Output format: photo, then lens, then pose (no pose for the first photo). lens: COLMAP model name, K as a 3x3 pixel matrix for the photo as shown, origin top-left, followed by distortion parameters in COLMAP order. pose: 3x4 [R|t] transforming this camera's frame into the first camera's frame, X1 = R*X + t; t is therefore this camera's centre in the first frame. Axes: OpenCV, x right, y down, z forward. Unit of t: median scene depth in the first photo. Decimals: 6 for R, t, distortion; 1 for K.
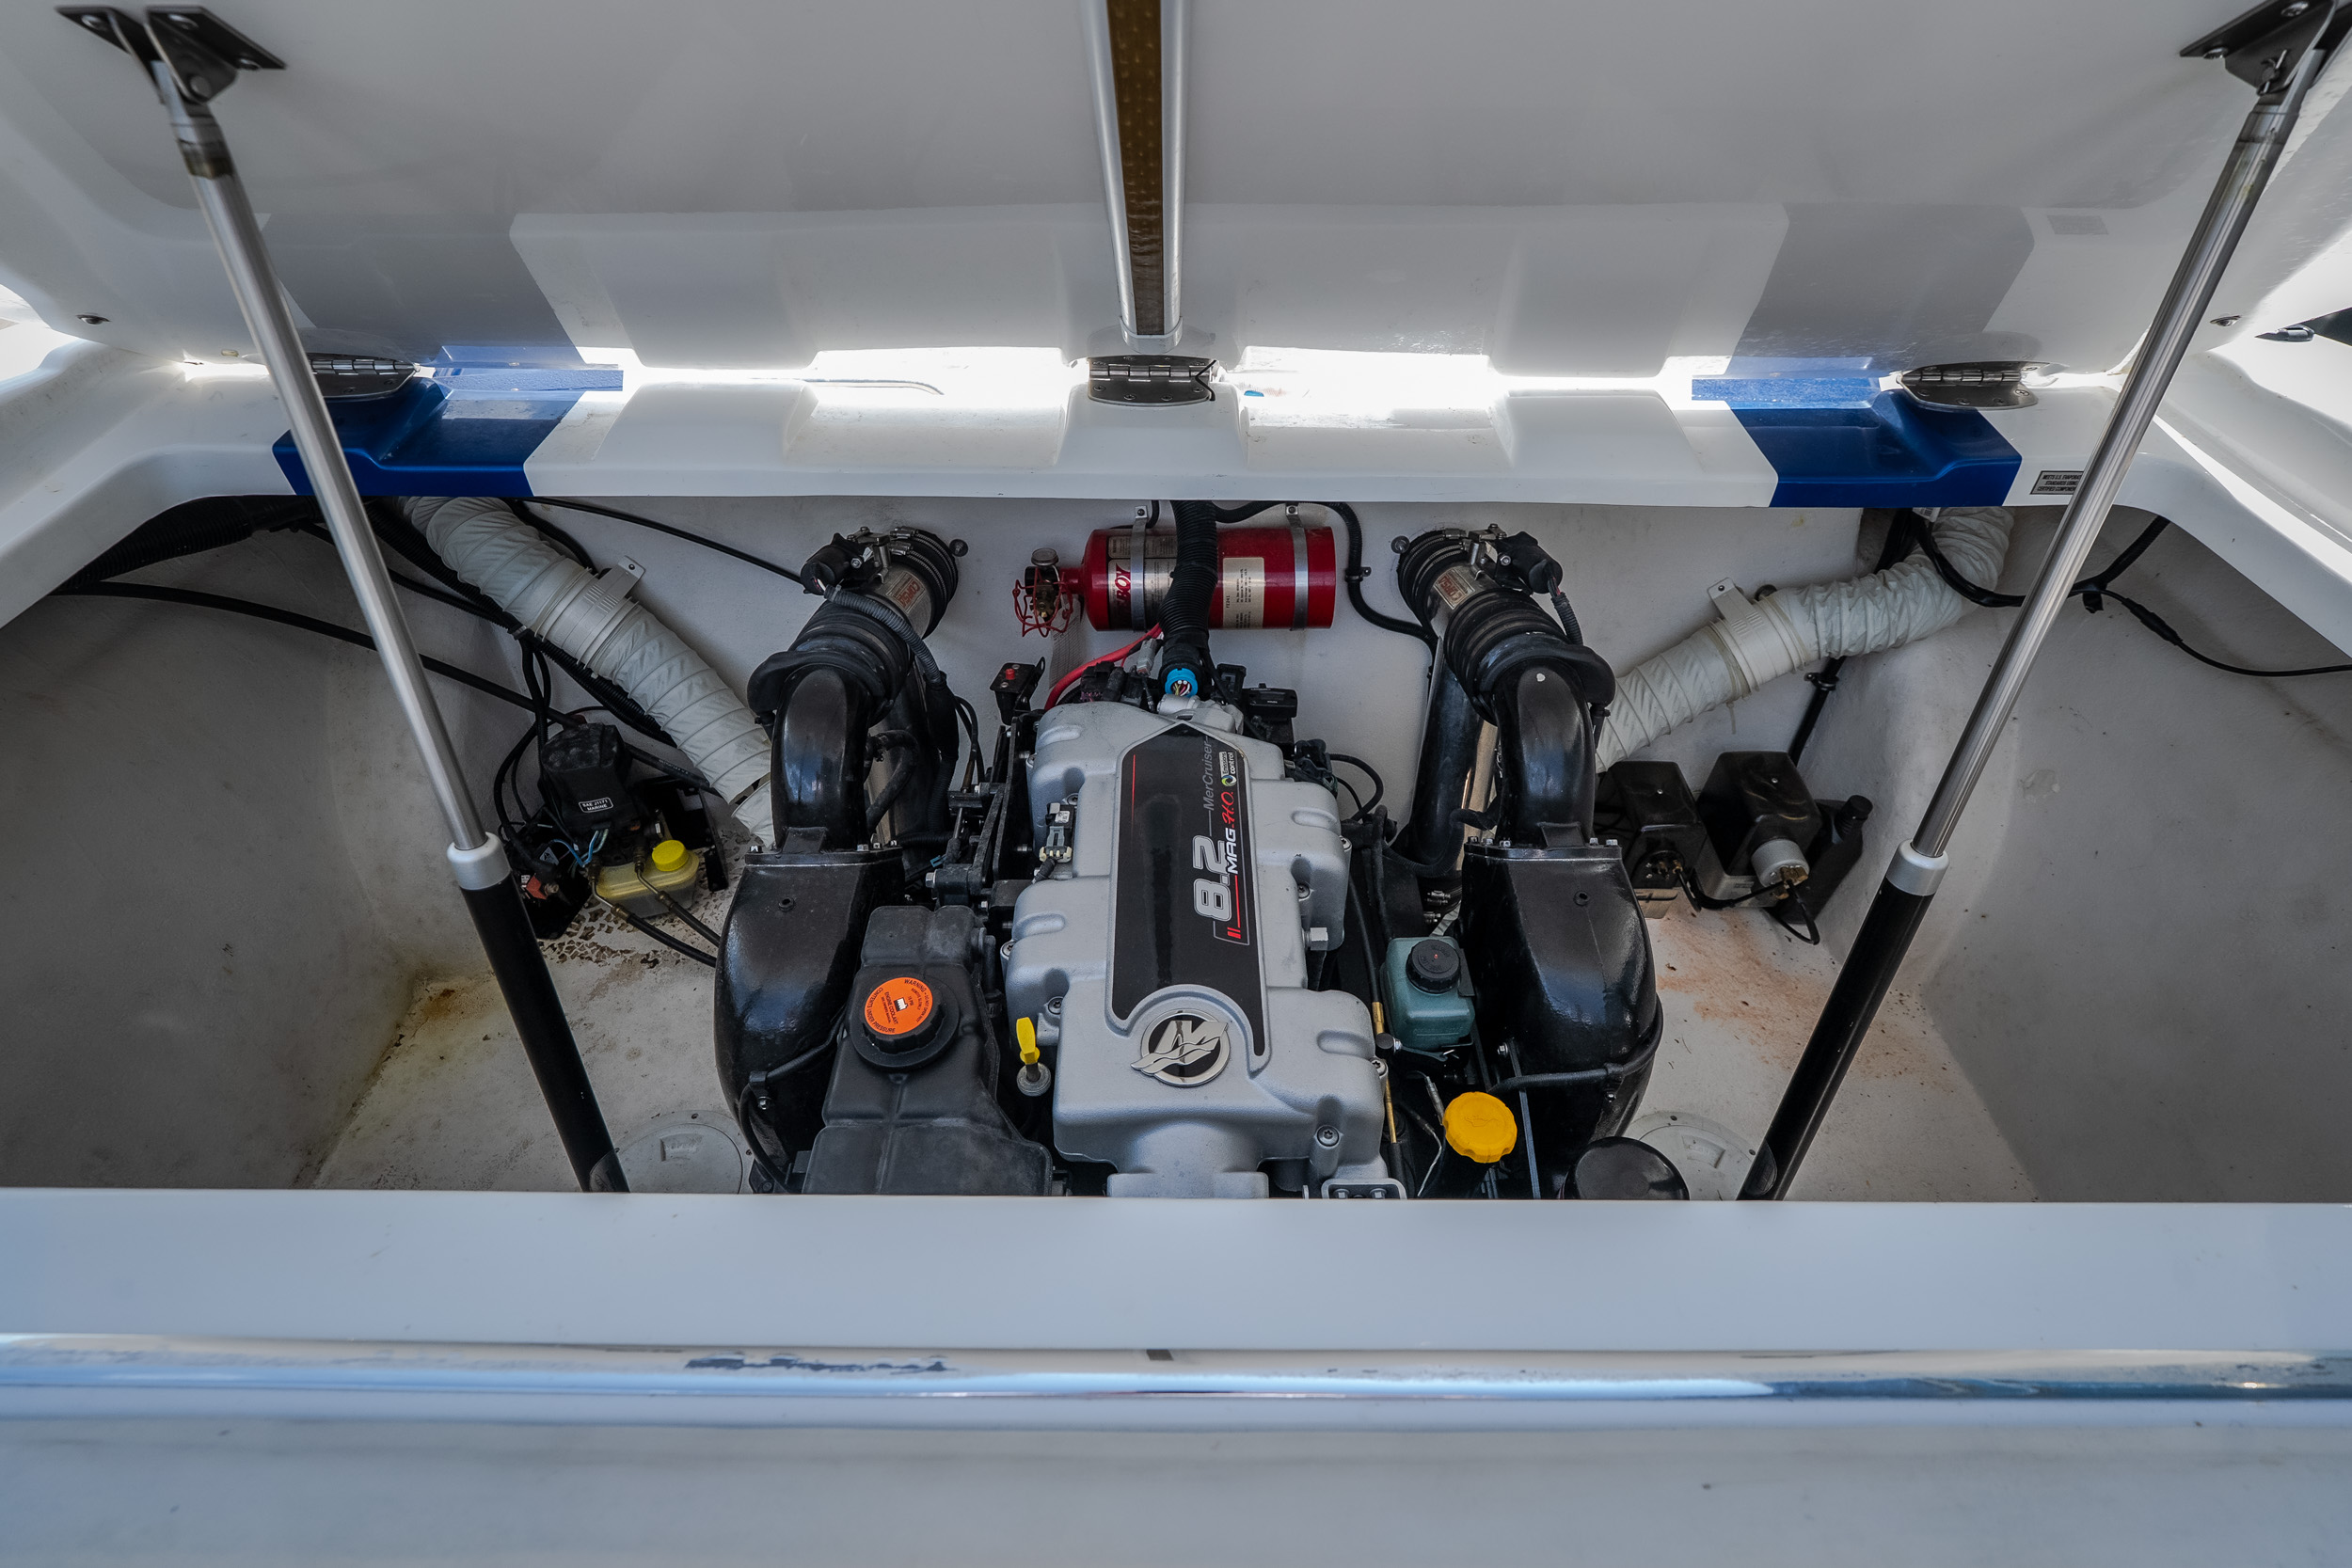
lens RADIAL K [[1182.9, 0, 1176.0], [0, 1182.9, 784.0], [0, 0, 1]] dist [-0.002044, 0.000377]
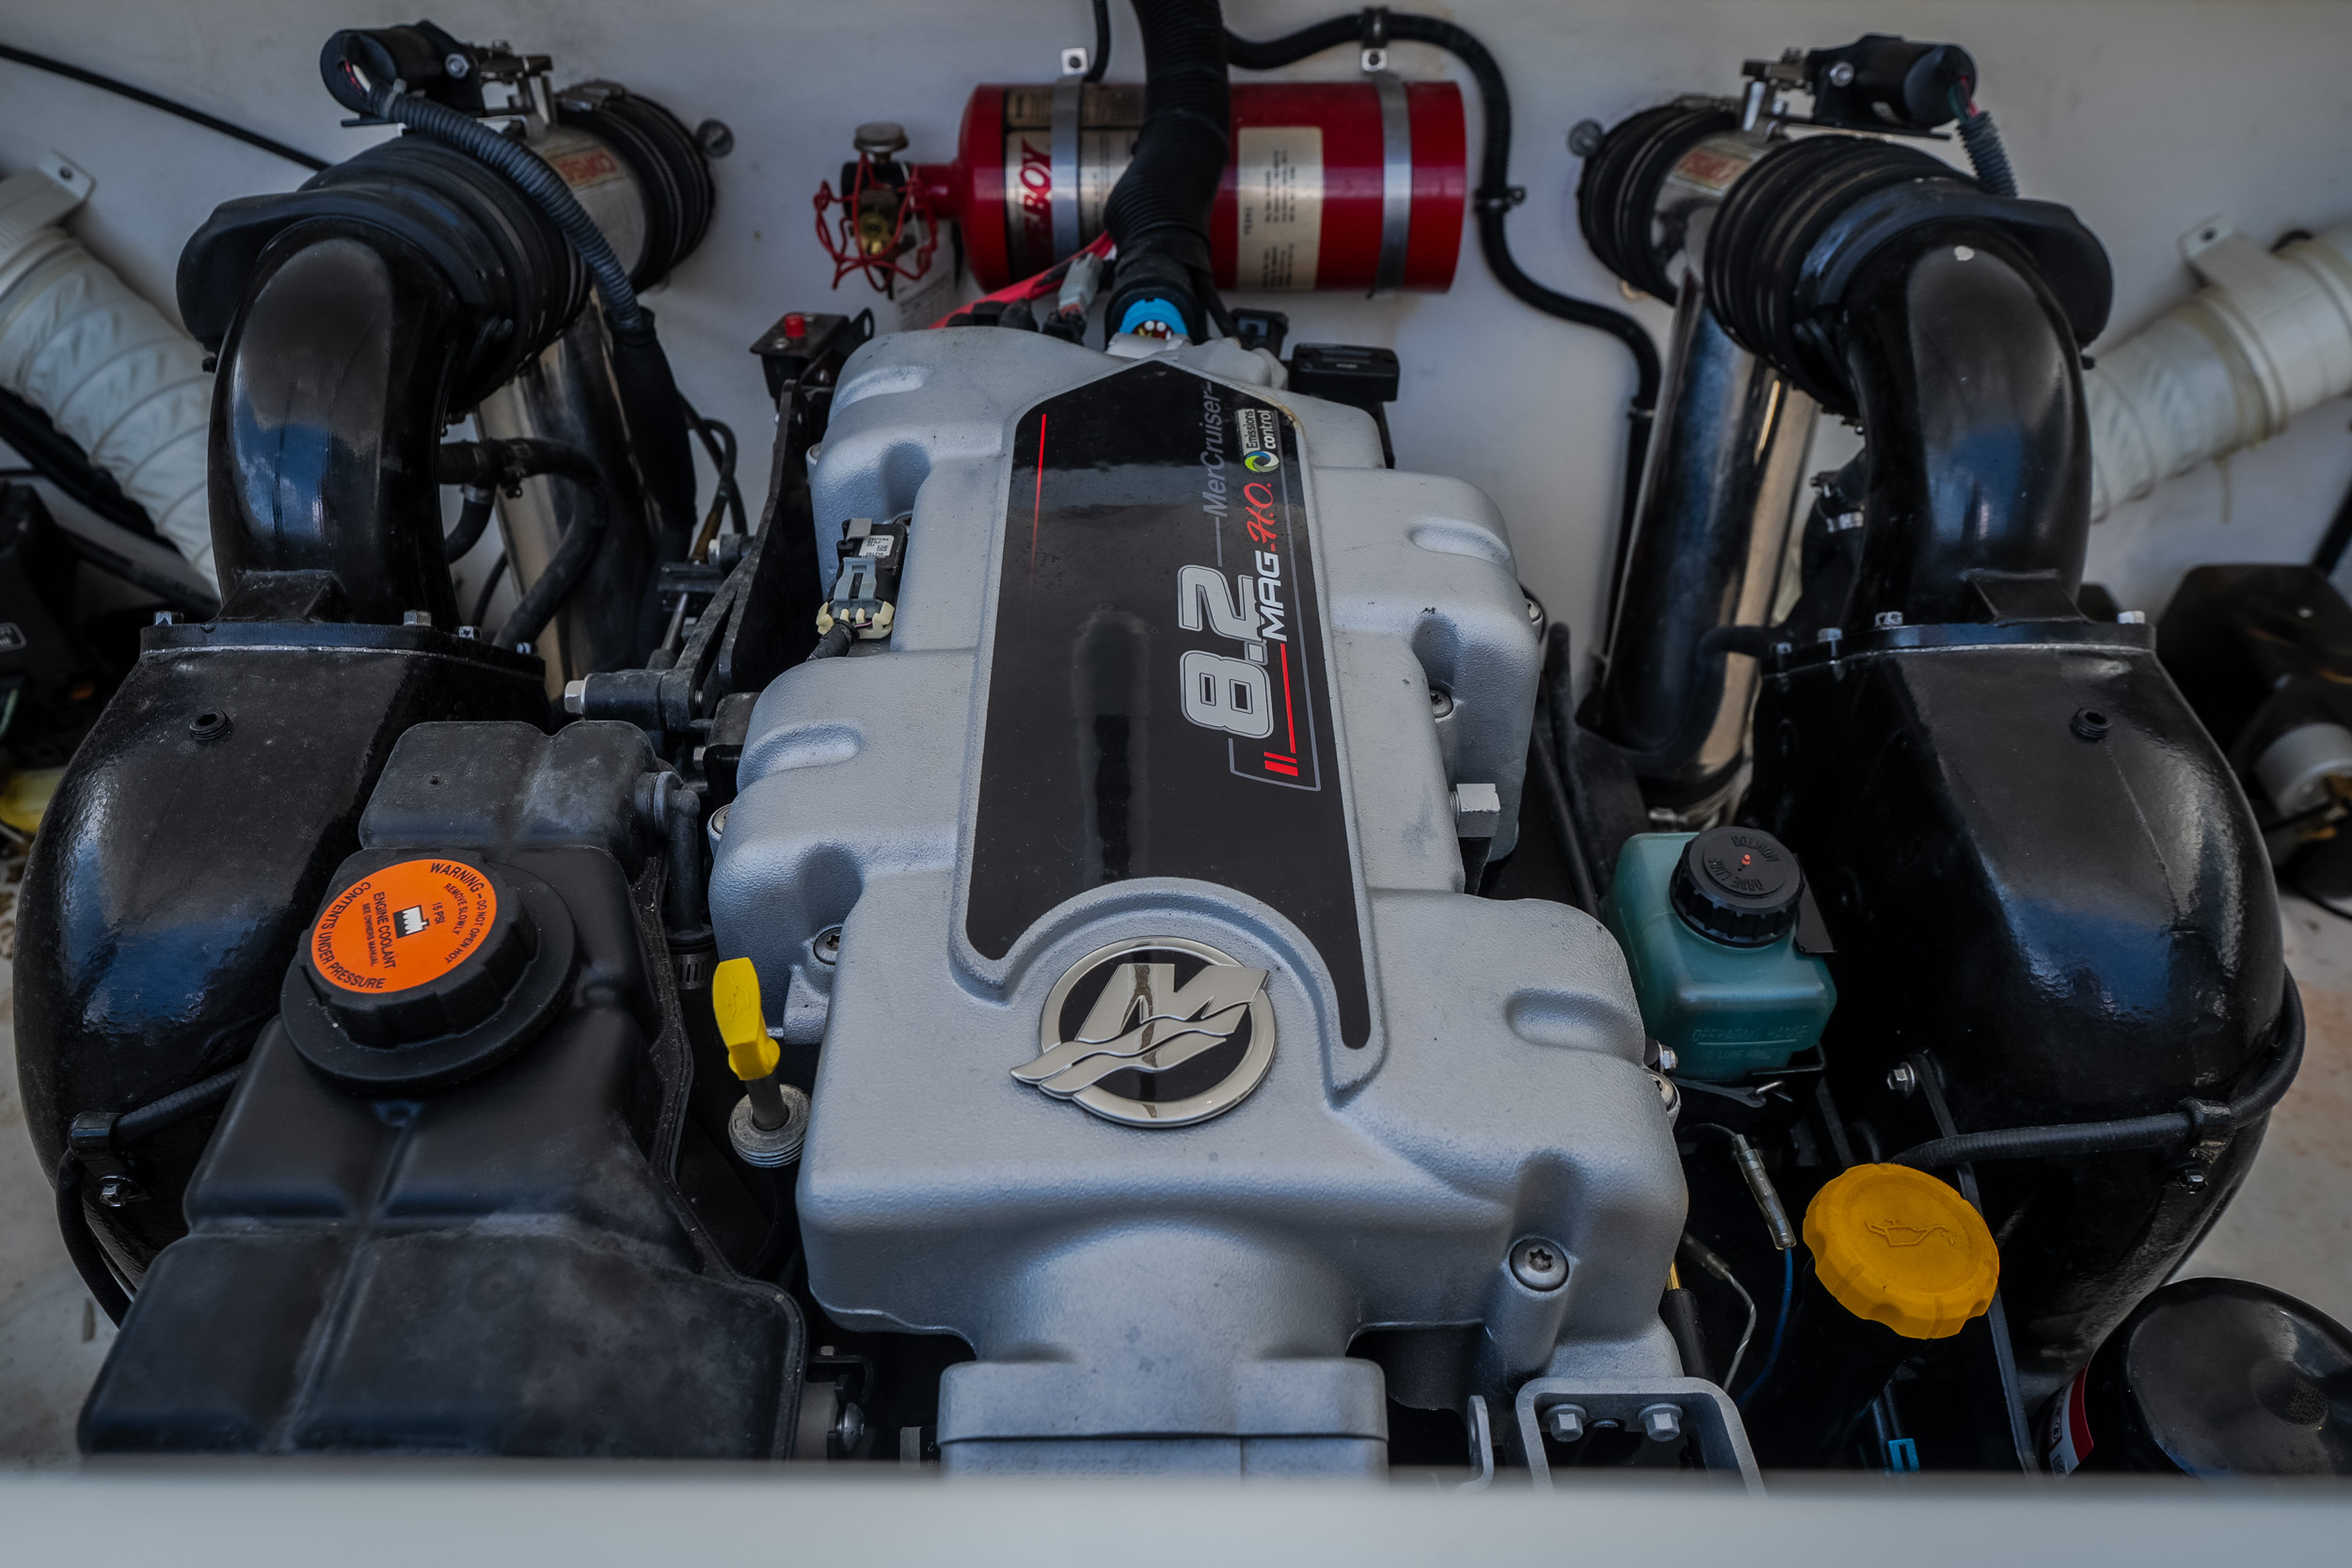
lens RADIAL K [[1881.0, 0, 1176.0], [0, 1881.0, 784.0], [0, 0, 1]] dist [0.002218, 0.000088]
pose [[0.999808, 0.007376, 0.018133, 0.002066], [-0.007645, 0.999861, 0.014798, 0.116921], [-0.018021, -0.014934, 0.999726, 0.347359]]
